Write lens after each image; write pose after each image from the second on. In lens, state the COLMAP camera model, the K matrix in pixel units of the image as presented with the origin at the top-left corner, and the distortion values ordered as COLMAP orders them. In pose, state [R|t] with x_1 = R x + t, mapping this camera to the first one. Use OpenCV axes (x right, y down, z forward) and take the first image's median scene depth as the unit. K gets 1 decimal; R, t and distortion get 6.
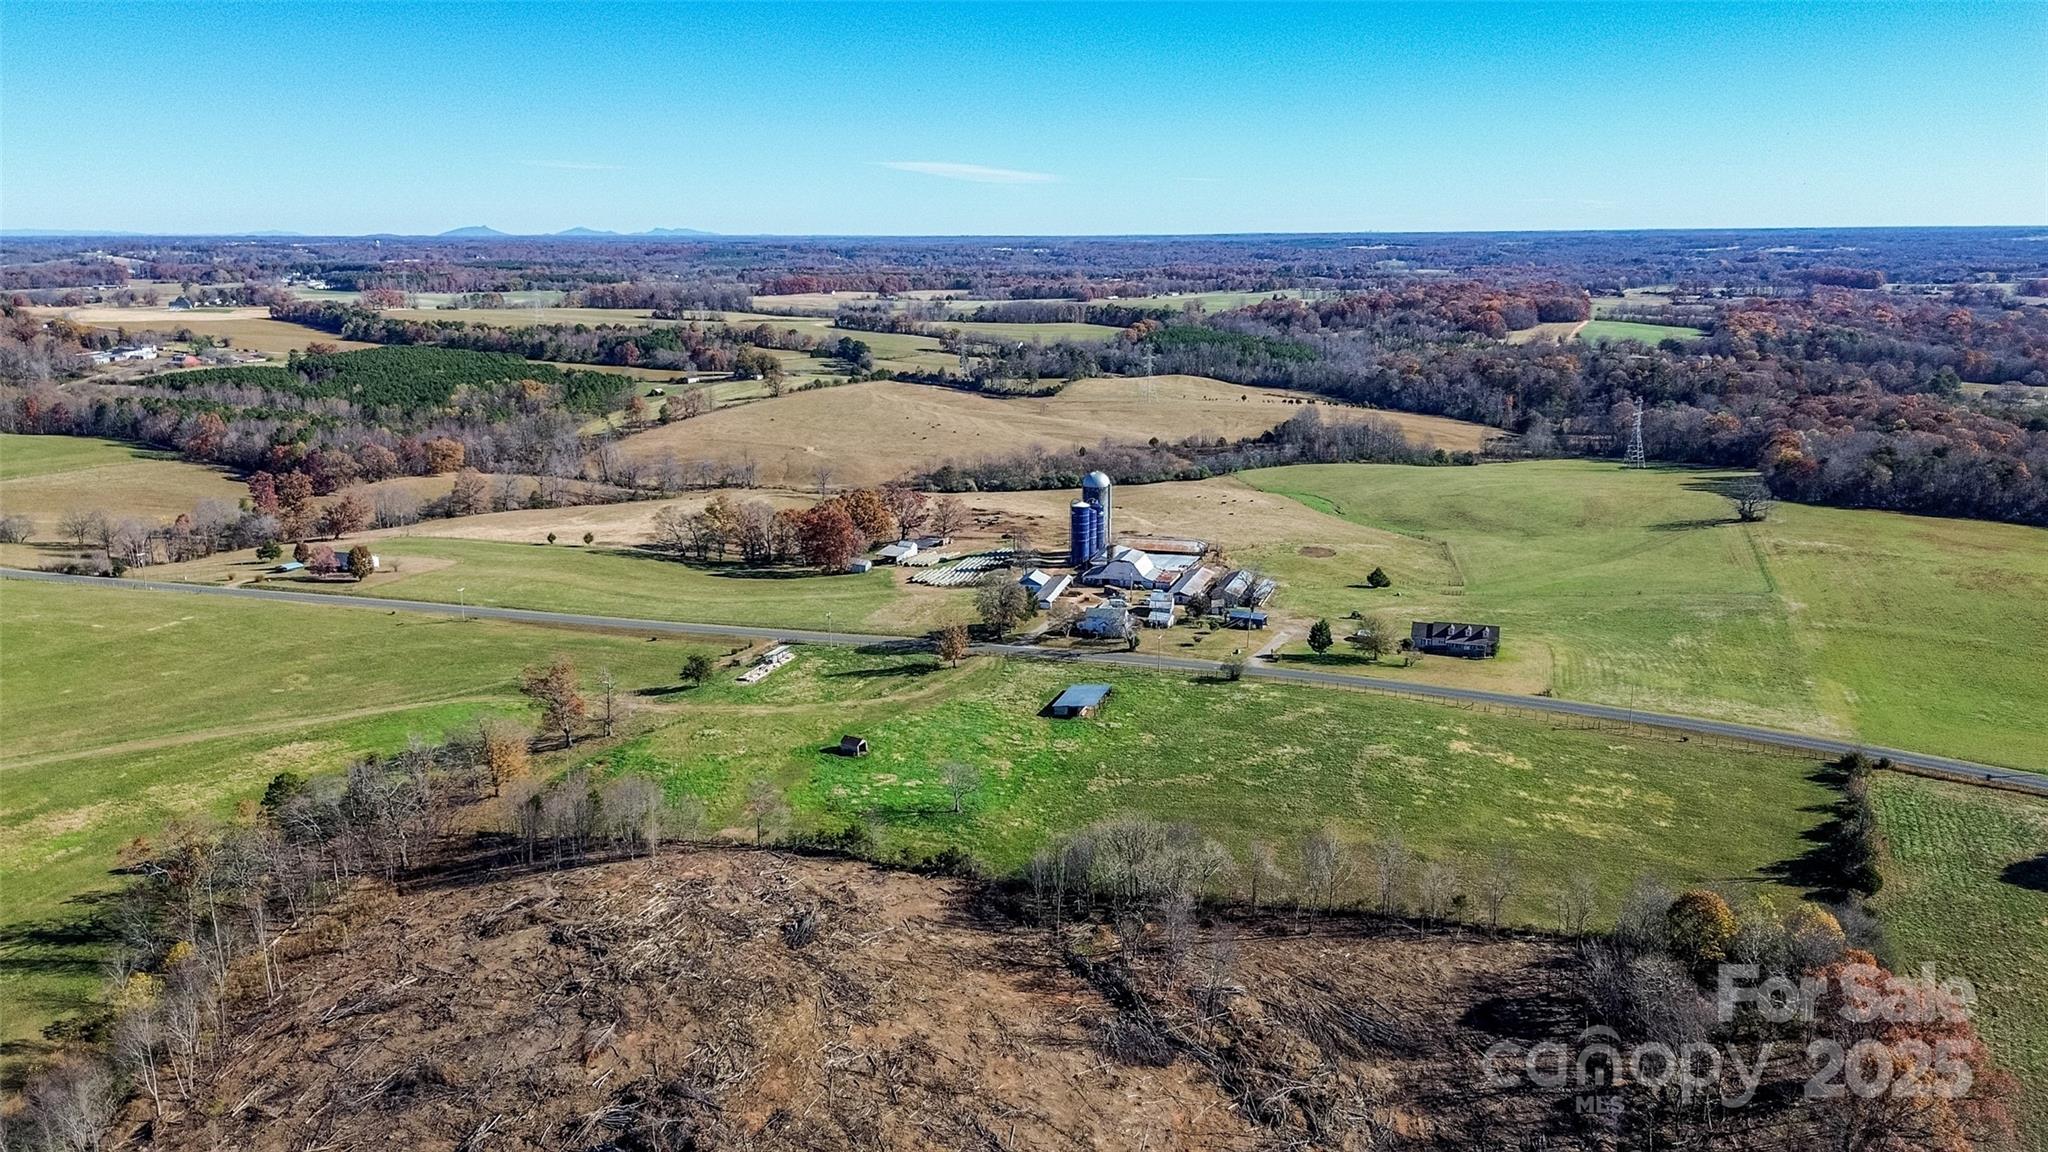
lens RADIAL K [[1447.2, 0, 1062.3], [0, 1447.2, 576.6], [0, 0, 1]] dist [0.098091, -0.104783]
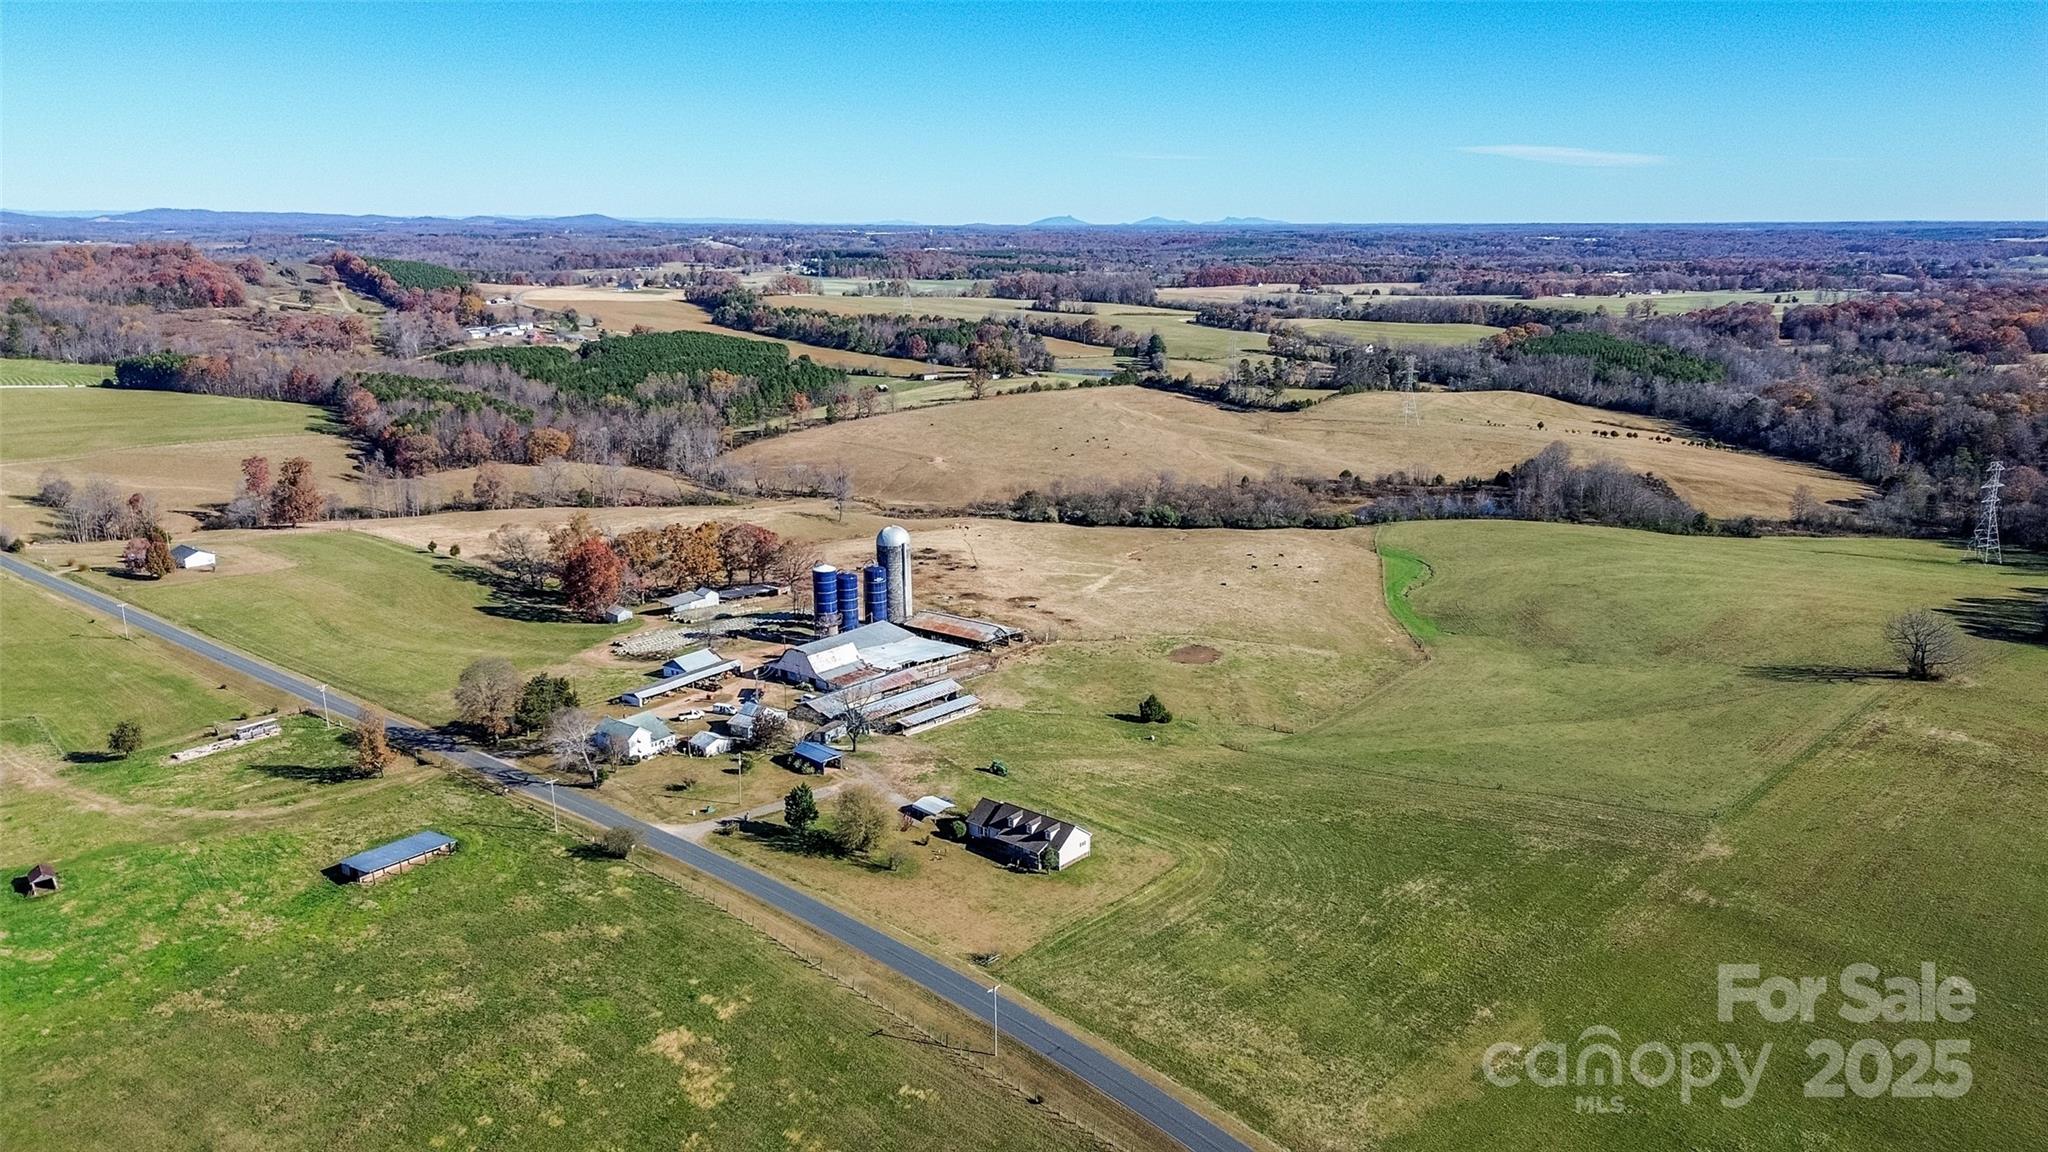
lens RADIAL K [[1447.2, 0, 1062.3], [0, 1447.2, 576.6], [0, 0, 1]] dist [0.098091, -0.104783]
pose [[0.924930, 0.095980, -0.367820, 0.161560], [-0.093059, 0.995328, 0.025714, -0.029529], [0.368570, 0.010445, 0.929541, 0.114466]]
